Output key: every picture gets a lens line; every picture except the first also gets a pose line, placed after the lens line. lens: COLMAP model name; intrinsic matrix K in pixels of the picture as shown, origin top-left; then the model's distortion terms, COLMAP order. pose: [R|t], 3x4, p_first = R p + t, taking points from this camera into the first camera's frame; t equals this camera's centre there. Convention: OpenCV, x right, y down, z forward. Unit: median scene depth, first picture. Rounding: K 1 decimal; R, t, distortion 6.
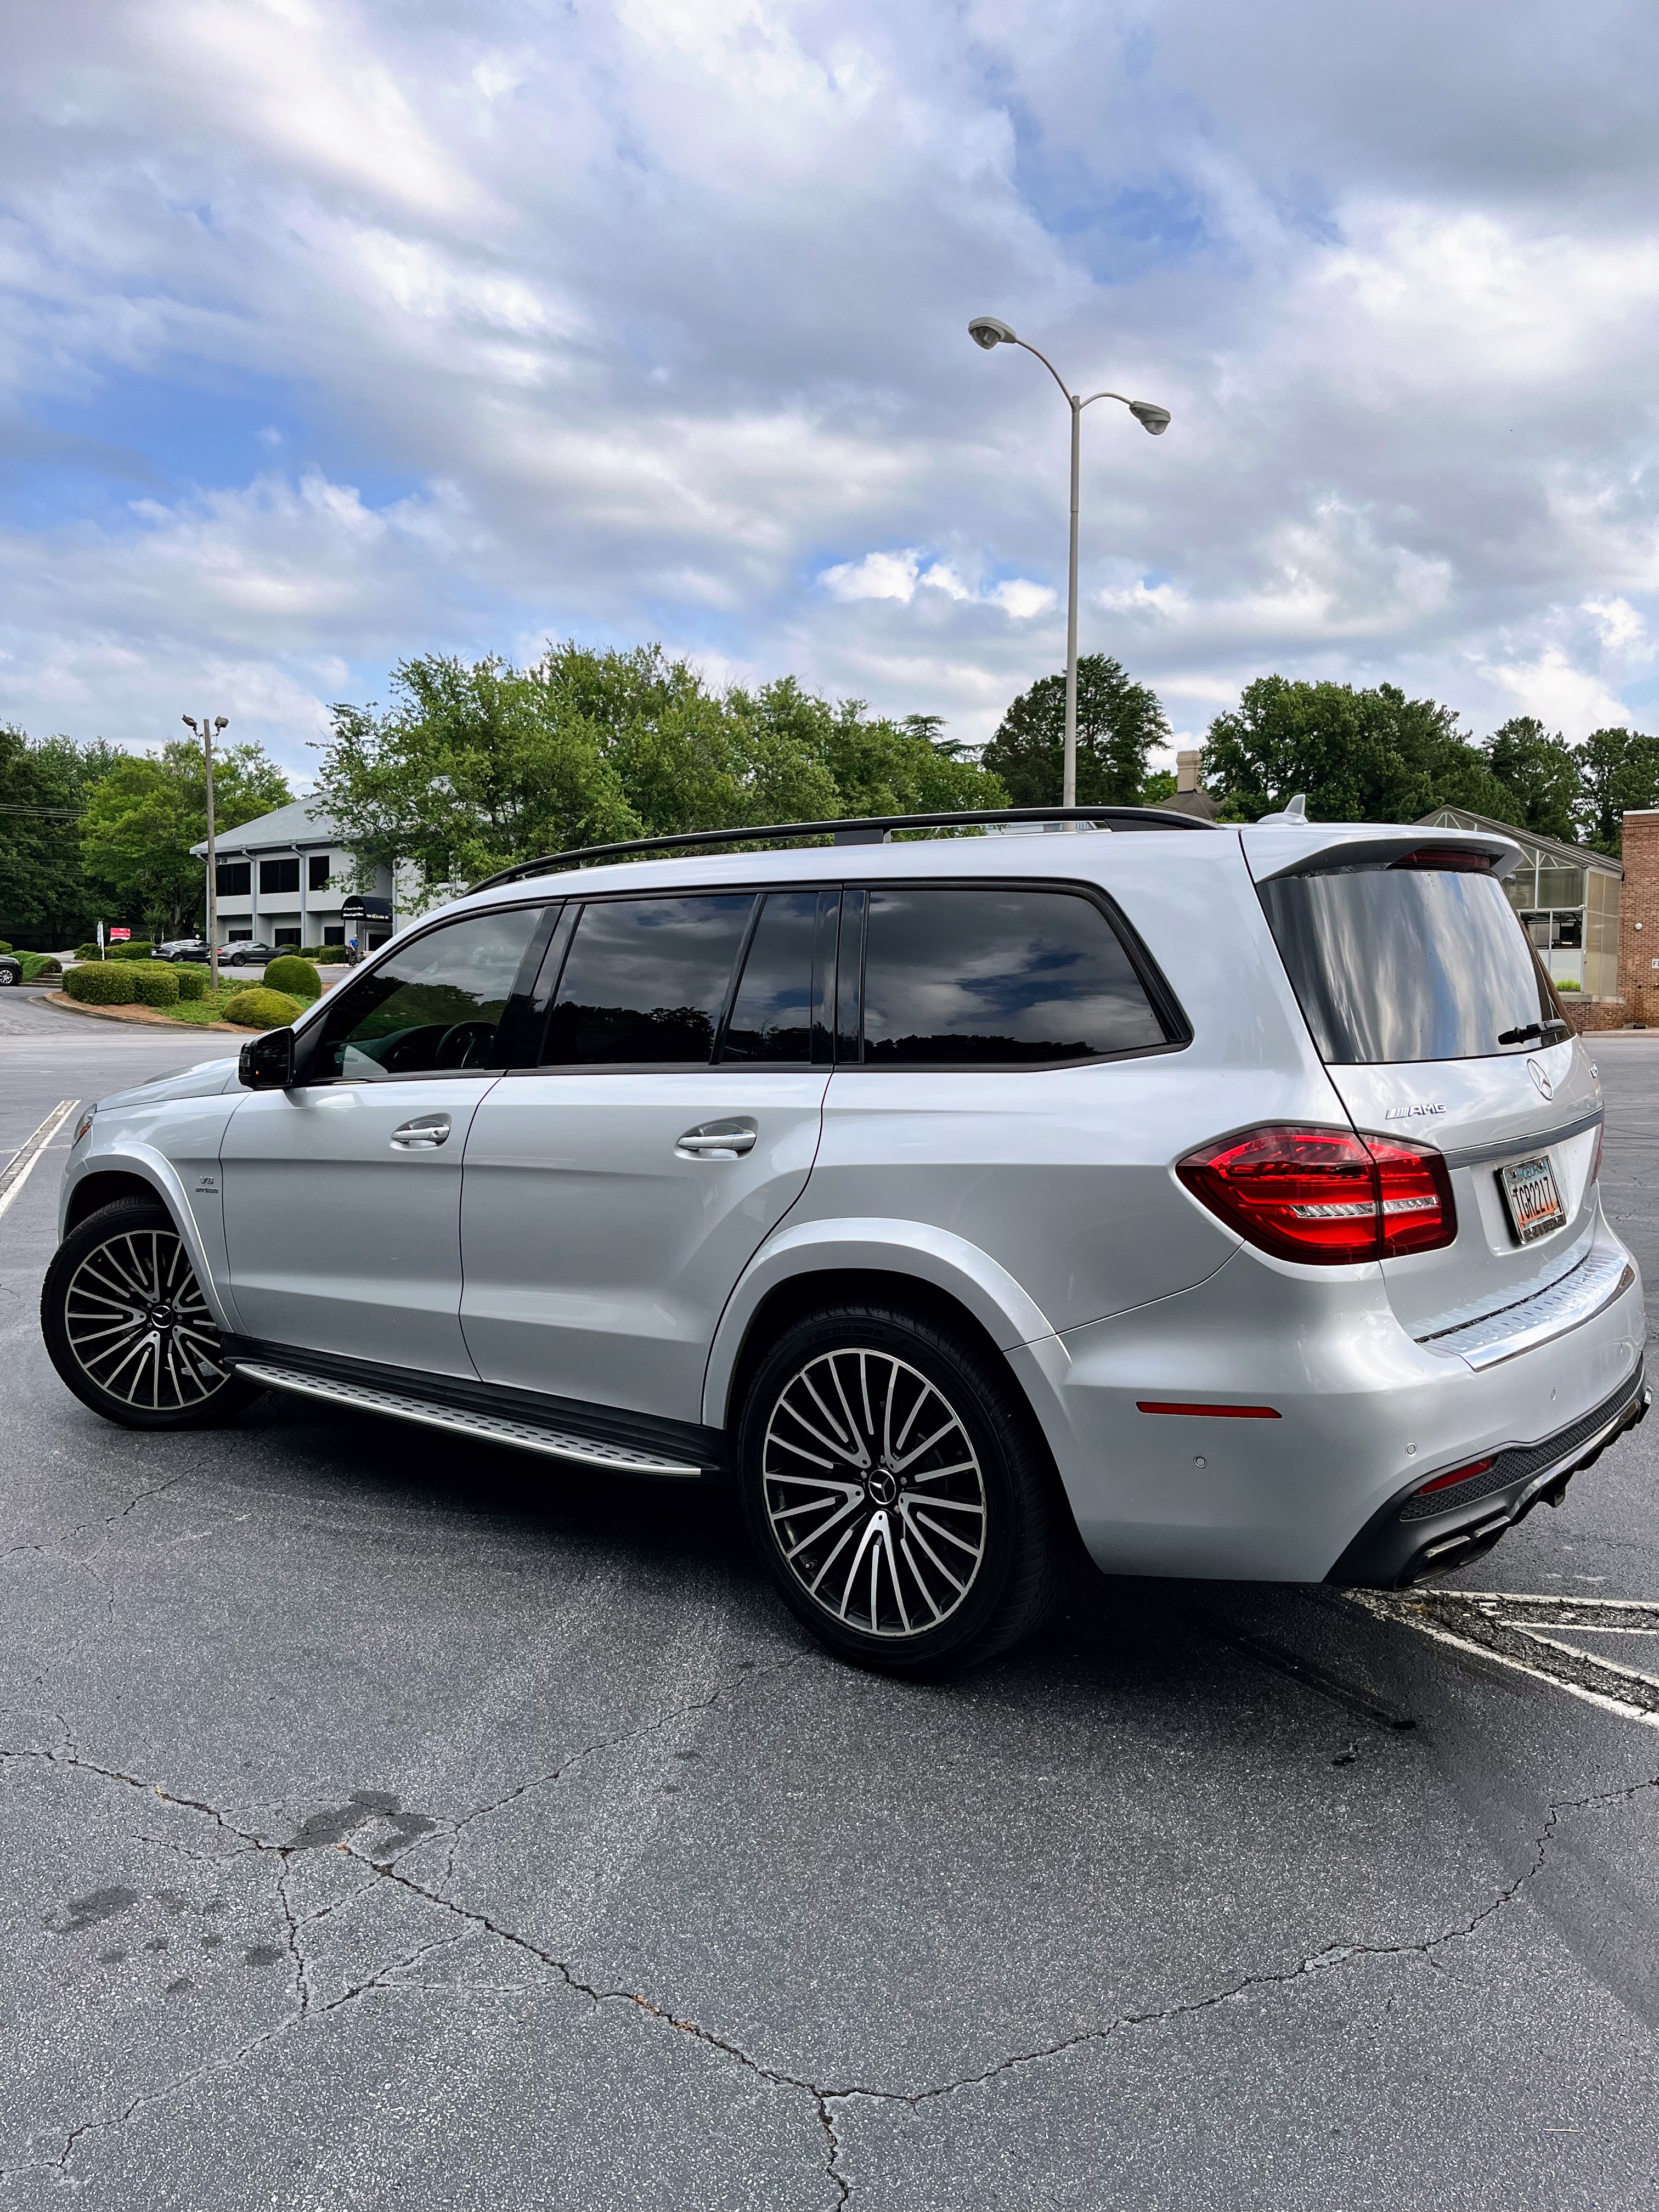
lens RADIAL K [[1660.8, 0, 820.3], [0, 1660.8, 1111.3], [0, 0, 1]] dist [0.036172, -0.053280]
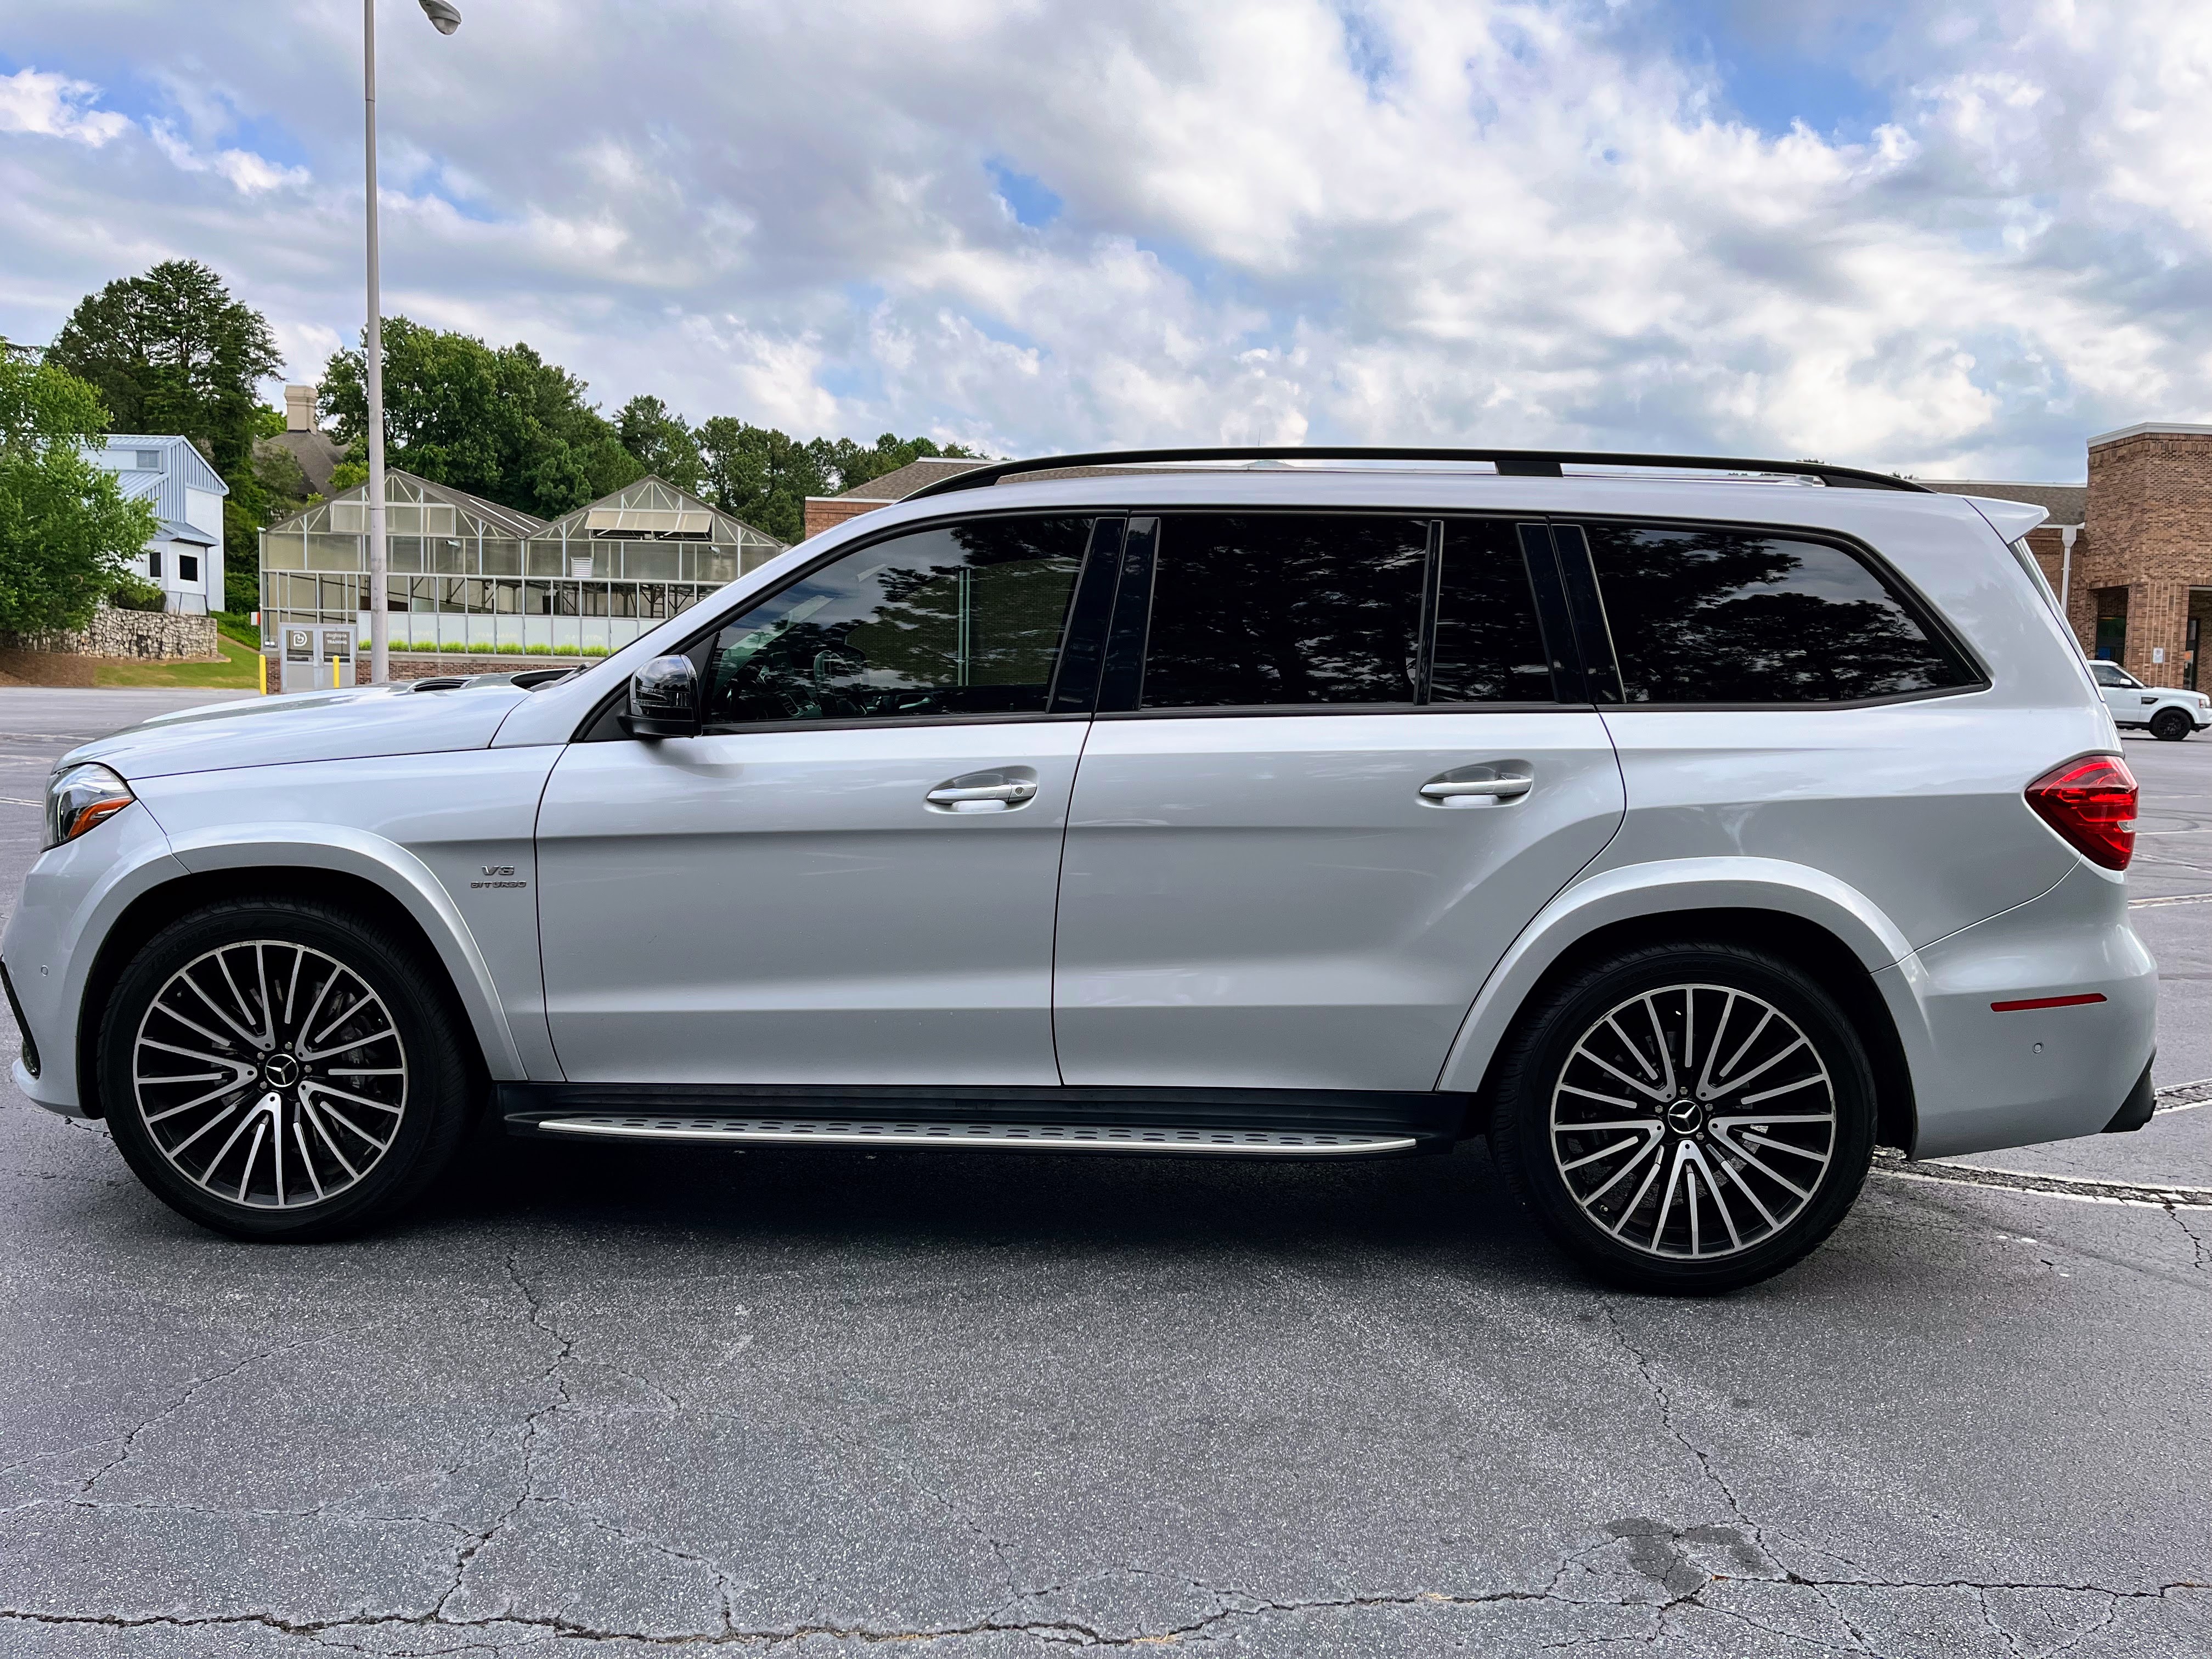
lens RADIAL K [[1660.8, 0, 1084.6], [0, 1660.8, 813.3], [0, 0, 1]] dist [0.036172, -0.053280]
pose [[0.791225, -0.027252, 0.610918, -0.549904], [0.013370, 0.999539, 0.027272, 0.003314], [-0.611380, -0.013410, 0.791224, 0.258737]]
